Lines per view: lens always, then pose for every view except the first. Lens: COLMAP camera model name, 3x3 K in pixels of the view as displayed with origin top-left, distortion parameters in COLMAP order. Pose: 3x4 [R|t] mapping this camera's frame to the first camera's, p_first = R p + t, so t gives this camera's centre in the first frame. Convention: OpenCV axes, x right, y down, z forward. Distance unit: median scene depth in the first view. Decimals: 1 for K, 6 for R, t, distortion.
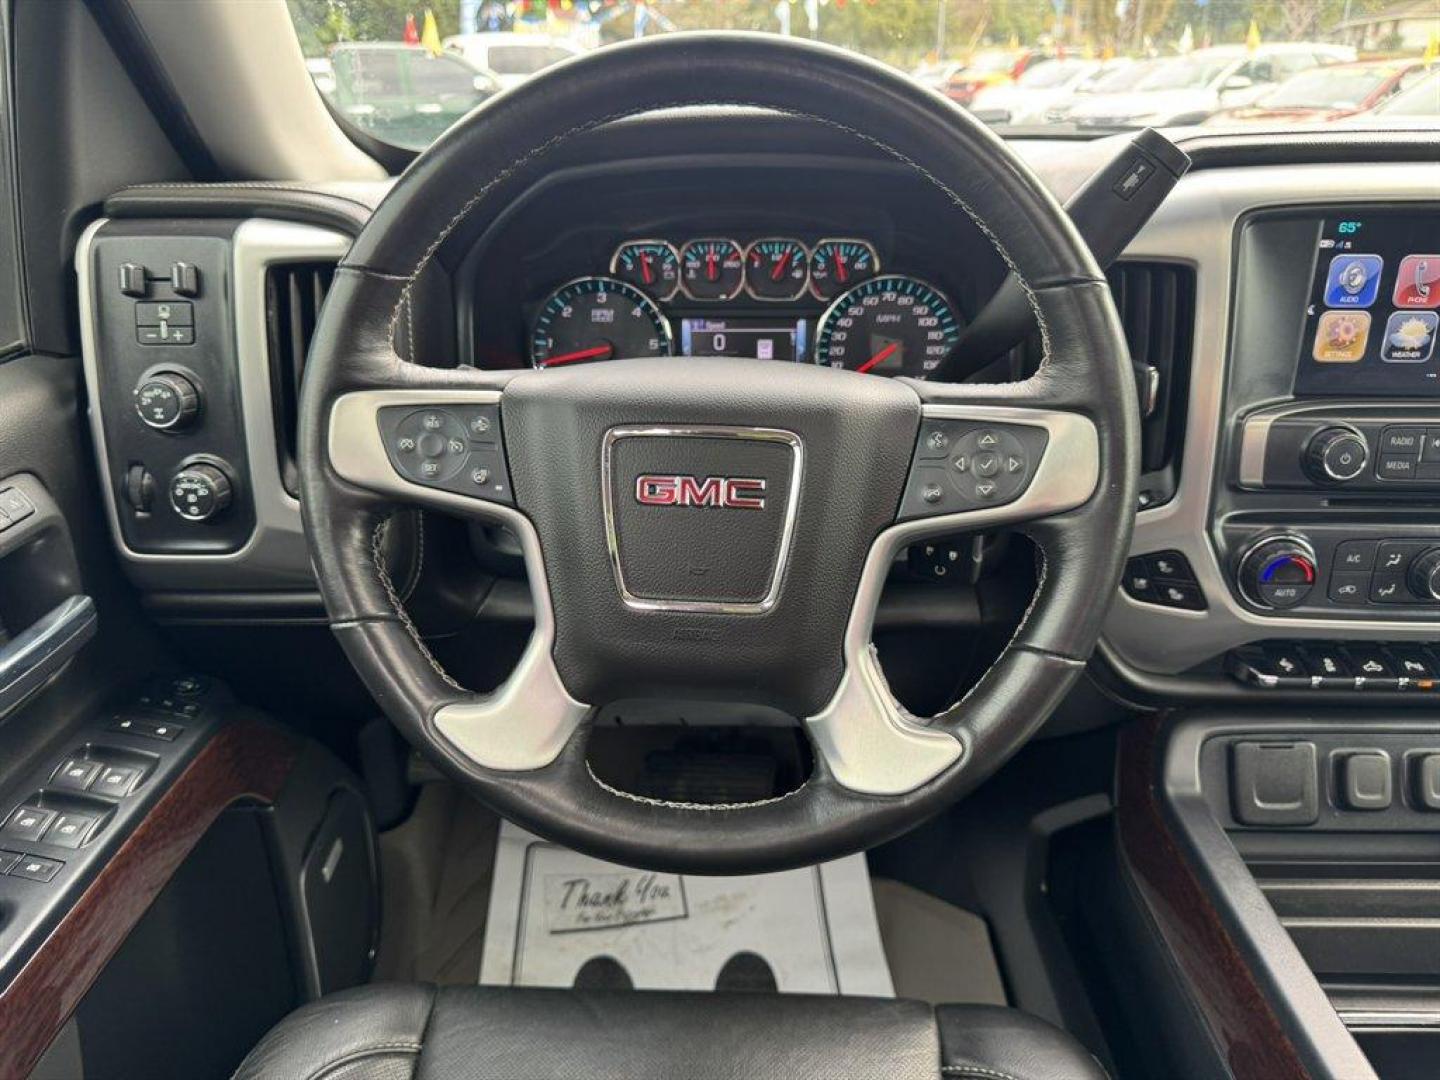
lens RADIAL K [[1036.6, 0, 719.3], [0, 1036.6, 537.4], [0, 0, 1]] dist [0.083867, -0.141456]
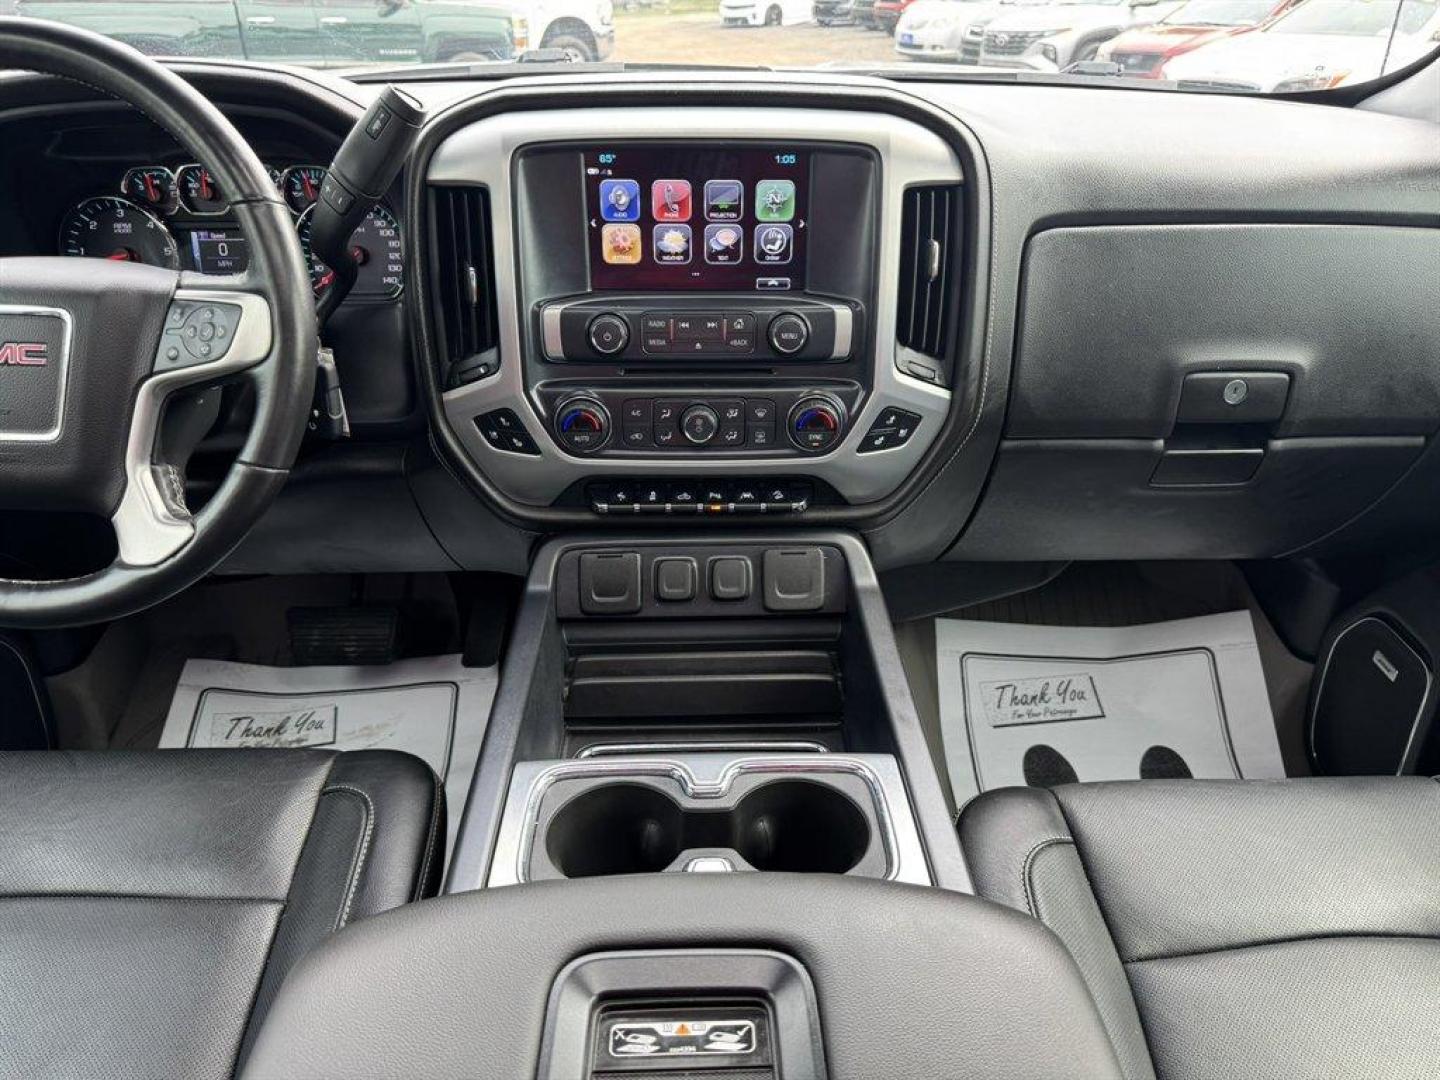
lens RADIAL K [[1020.4, 0, 717.6], [0, 1020.4, 531.7], [0, 0, 1]] dist [0.100162, -0.155229]
pose [[0.998754, -0.018269, 0.046436, 0.639906], [0.014974, 0.997410, 0.070345, 0.081402], [-0.047601, -0.069562, 0.996441, -0.326807]]
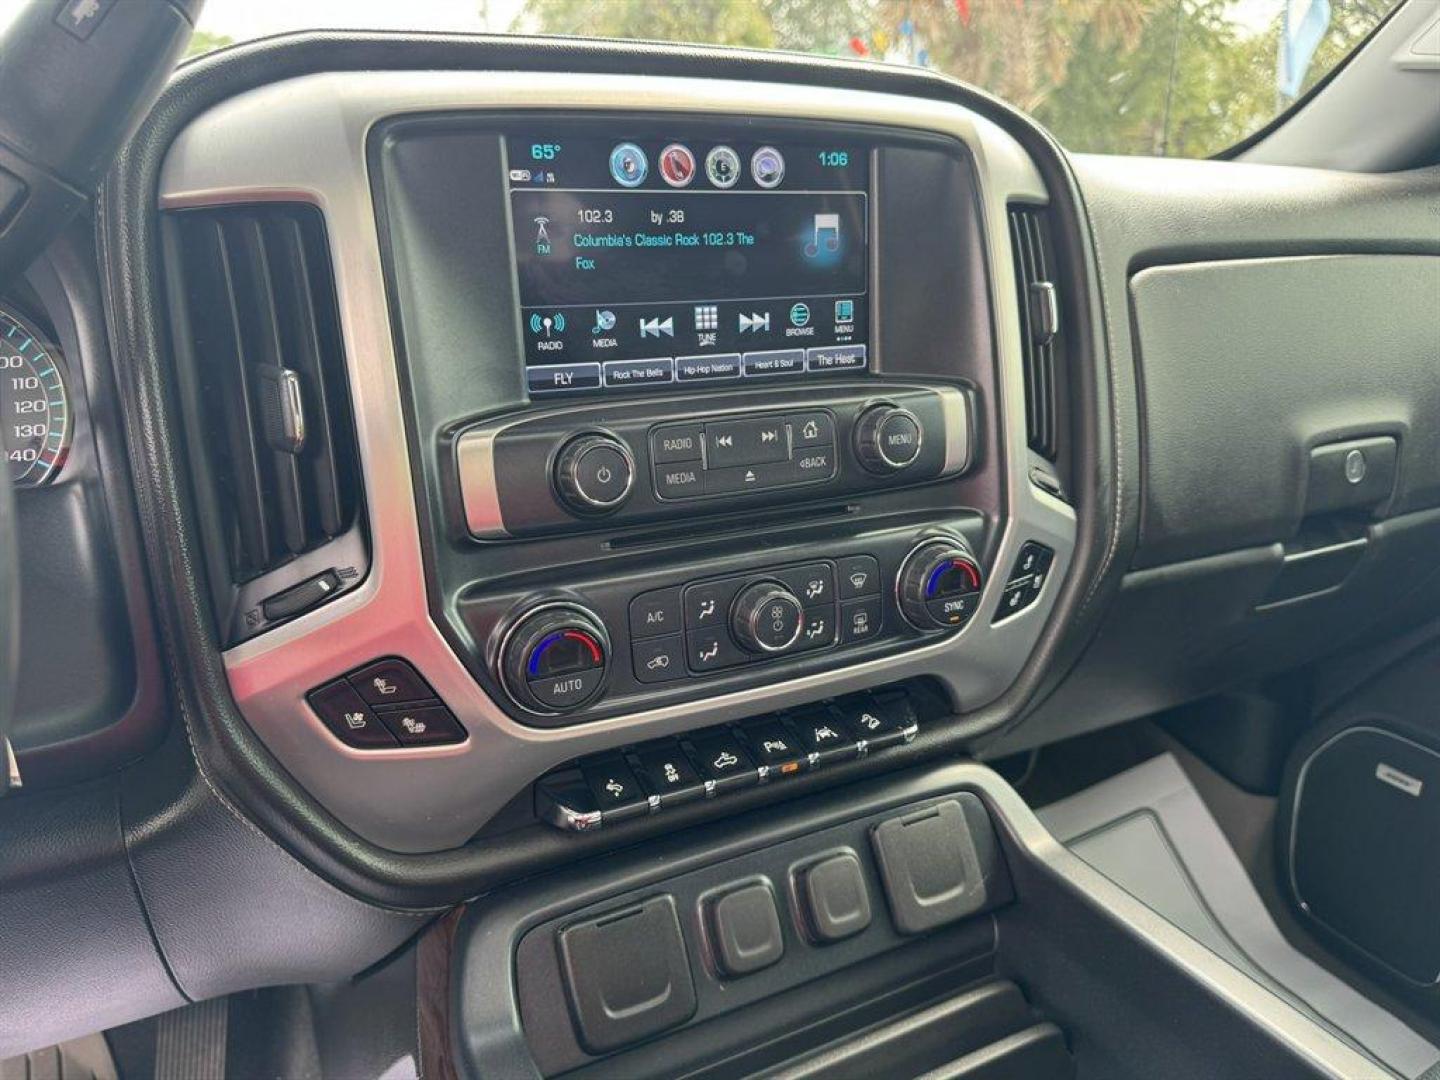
lens RADIAL K [[1022.5, 0, 720.0], [0, 1022.5, 540.0], [0, 0, 1]] dist [0.104135, -0.161840]
pose [[0.880307, -0.143110, 0.452304, 0.338280], [0.204314, 0.974832, -0.089212, 0.039429], [-0.428153, 0.170946, 0.887391, 0.363508]]
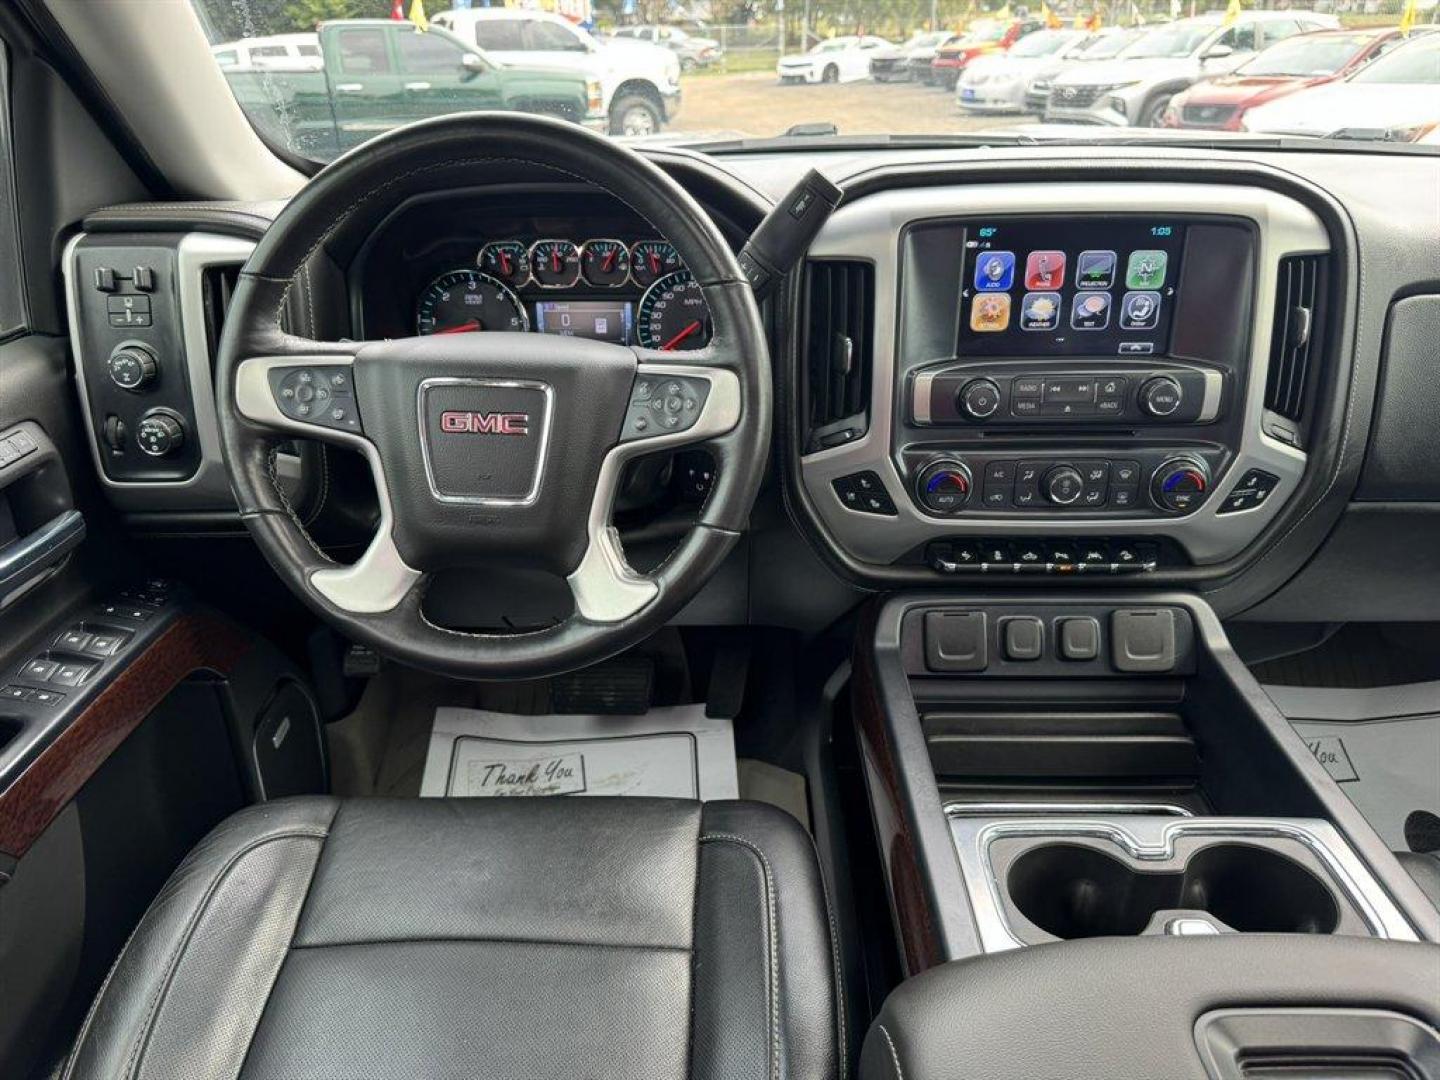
lens RADIAL K [[1022.5, 0, 720.0], [0, 1022.5, 540.0], [0, 0, 1]] dist [0.104135, -0.161840]
pose [[0.999940, -0.010917, 0.000216, 0.233508], [0.010906, 0.999499, 0.029712, 0.061462], [-0.000541, -0.029708, 0.999558, -0.355910]]
